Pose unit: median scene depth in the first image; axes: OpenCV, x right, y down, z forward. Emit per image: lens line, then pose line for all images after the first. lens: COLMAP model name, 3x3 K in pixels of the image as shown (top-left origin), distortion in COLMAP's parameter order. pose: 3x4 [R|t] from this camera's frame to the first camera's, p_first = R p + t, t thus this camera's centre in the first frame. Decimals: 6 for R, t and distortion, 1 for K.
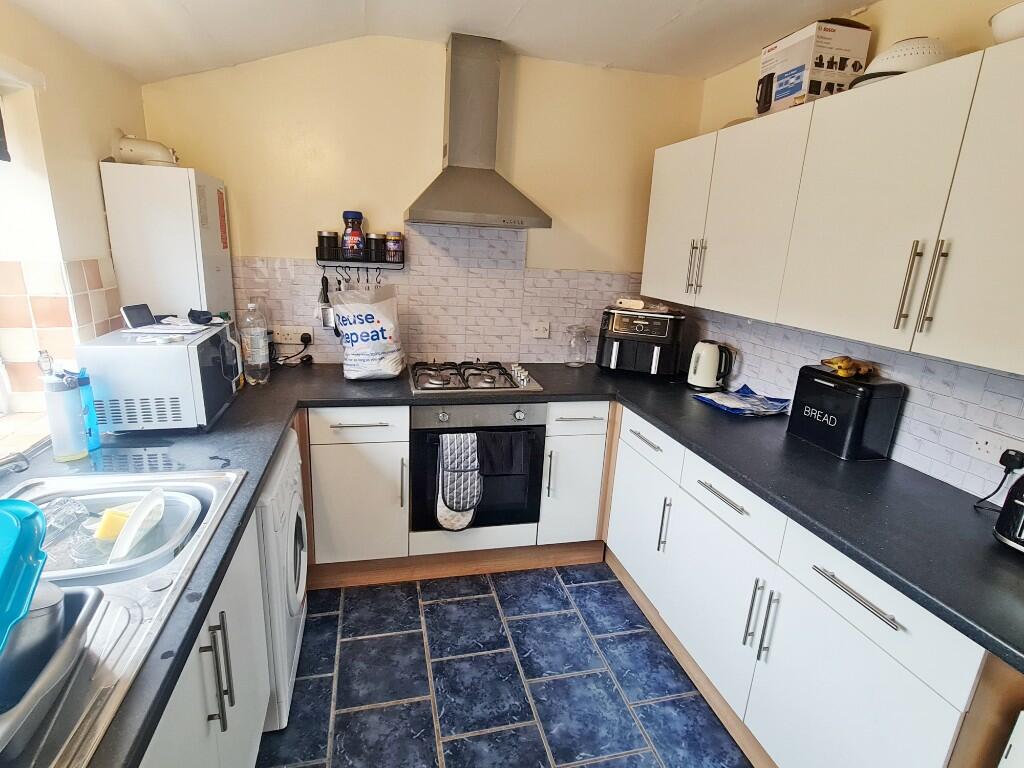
lens RADIAL K [[519.7, 0, 515.2], [0, 519.7, 384.8], [0, 0, 1]] dist [-0.014703, -0.000235]
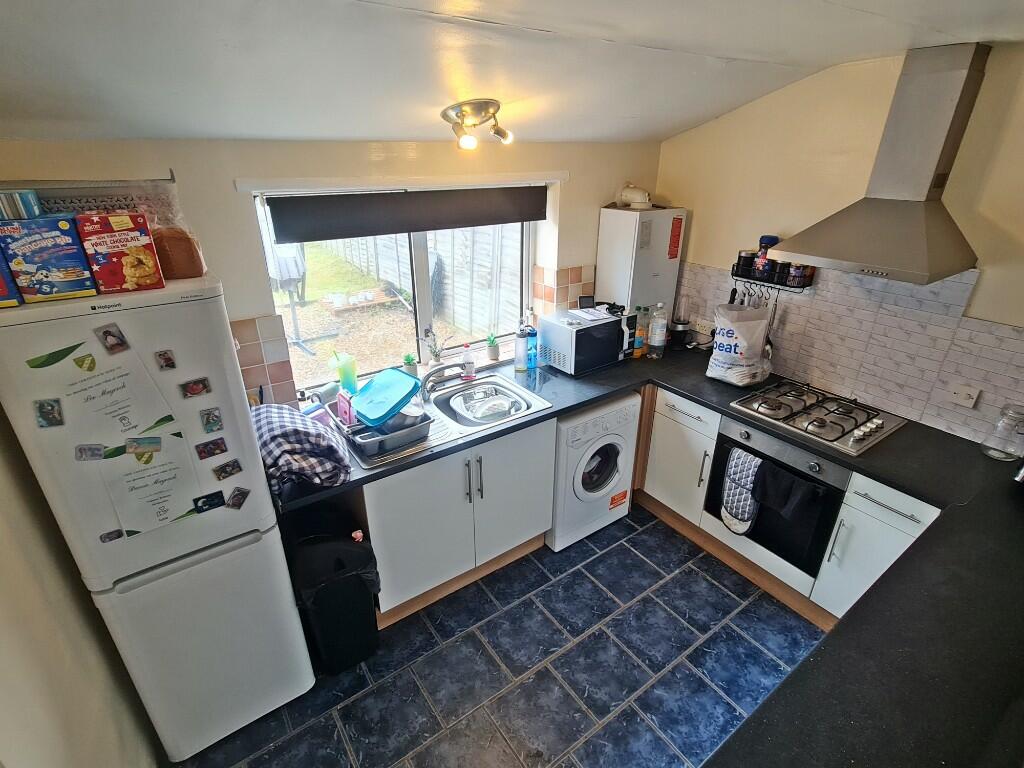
lens RADIAL K [[519.7, 0, 518.1], [0, 519.7, 386.8], [0, 0, 1]] dist [-0.014703, -0.000235]
pose [[0.358180, 0.346479, -0.866983, 0.630059], [-0.225718, 0.933182, 0.279683, -0.240744], [0.905957, 0.095517, 0.412453, 0.079150]]
